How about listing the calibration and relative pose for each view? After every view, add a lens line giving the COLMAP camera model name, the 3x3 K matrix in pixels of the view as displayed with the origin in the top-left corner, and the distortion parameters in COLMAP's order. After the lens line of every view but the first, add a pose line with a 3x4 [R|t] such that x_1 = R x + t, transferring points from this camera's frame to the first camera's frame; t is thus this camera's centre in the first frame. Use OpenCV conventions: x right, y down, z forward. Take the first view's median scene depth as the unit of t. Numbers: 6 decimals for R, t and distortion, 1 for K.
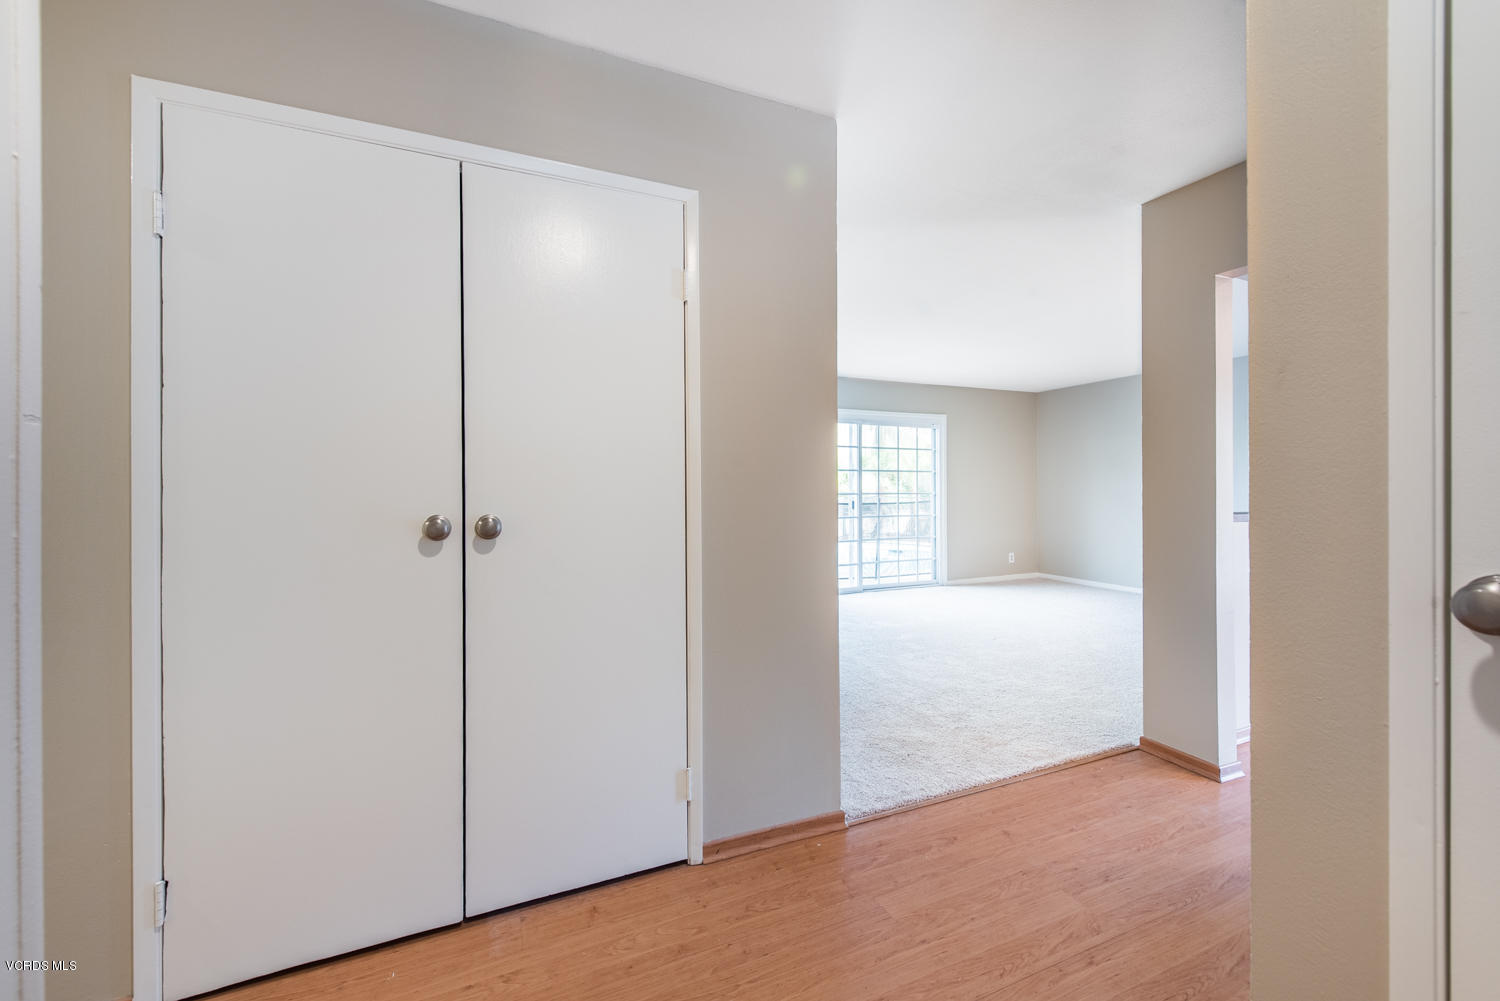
lens RADIAL K [[588.1, 0, 747.9], [0, 588.1, 500.7], [0, 0, 1]] dist [0.009679, -0.003566]
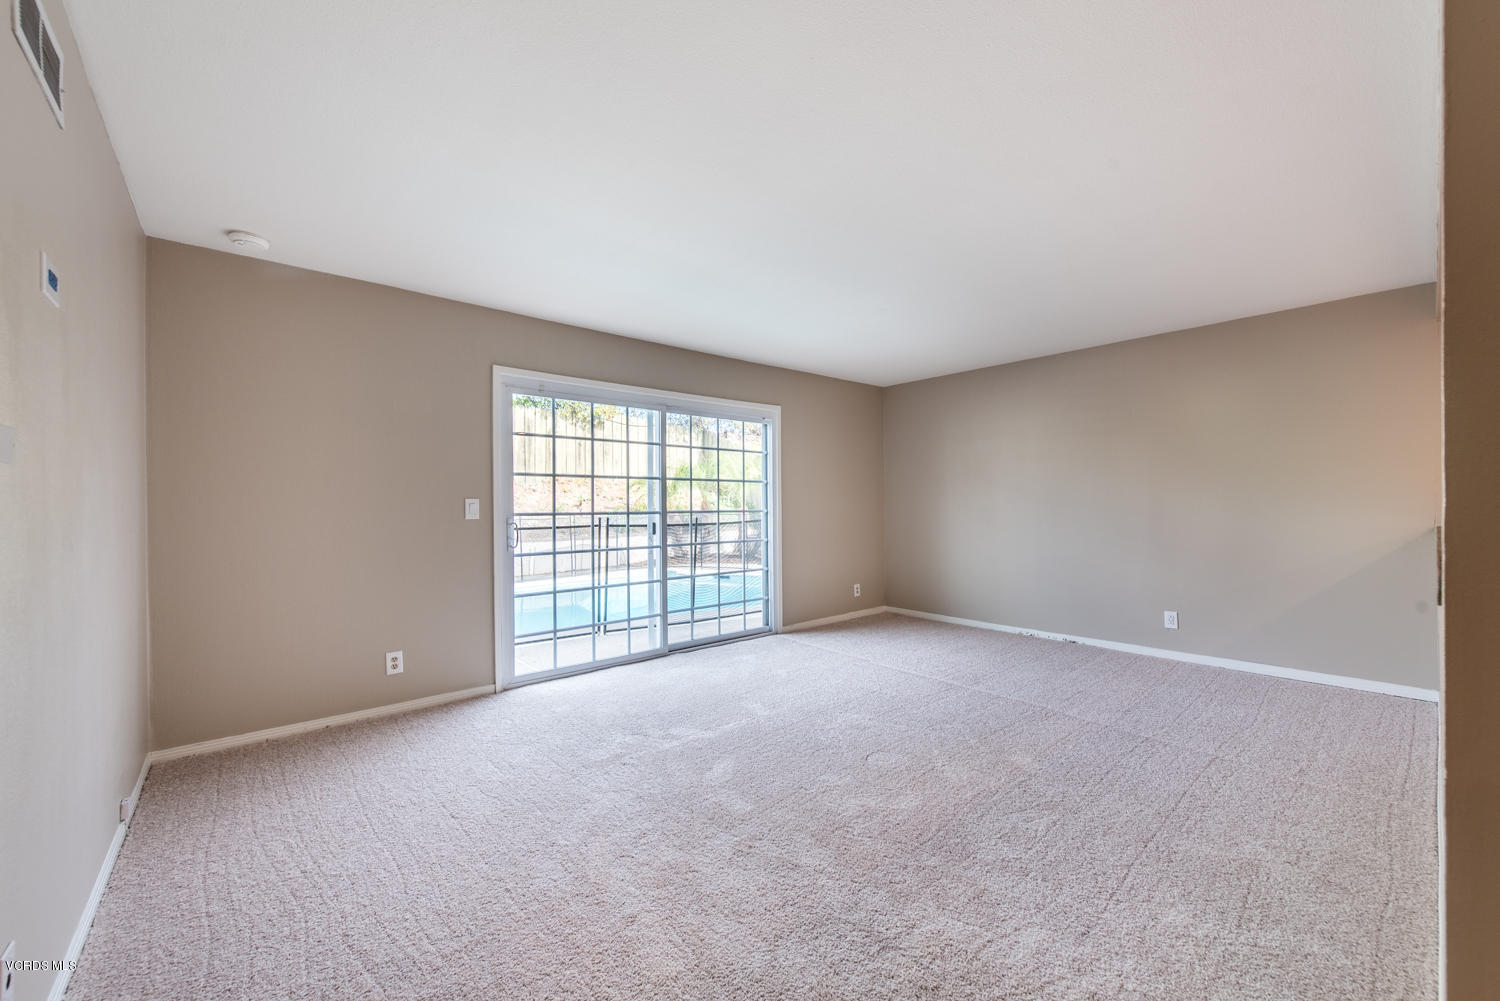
lens RADIAL K [[588.1, 0, 757.0], [0, 588.1, 502.0], [0, 0, 1]] dist [0.009679, -0.003566]
pose [[0.956353, 0.002546, 0.292203, 0.088711], [0.001783, 0.999893, -0.014551, -0.012816], [-0.292208, 0.014437, 0.956246, 0.291613]]
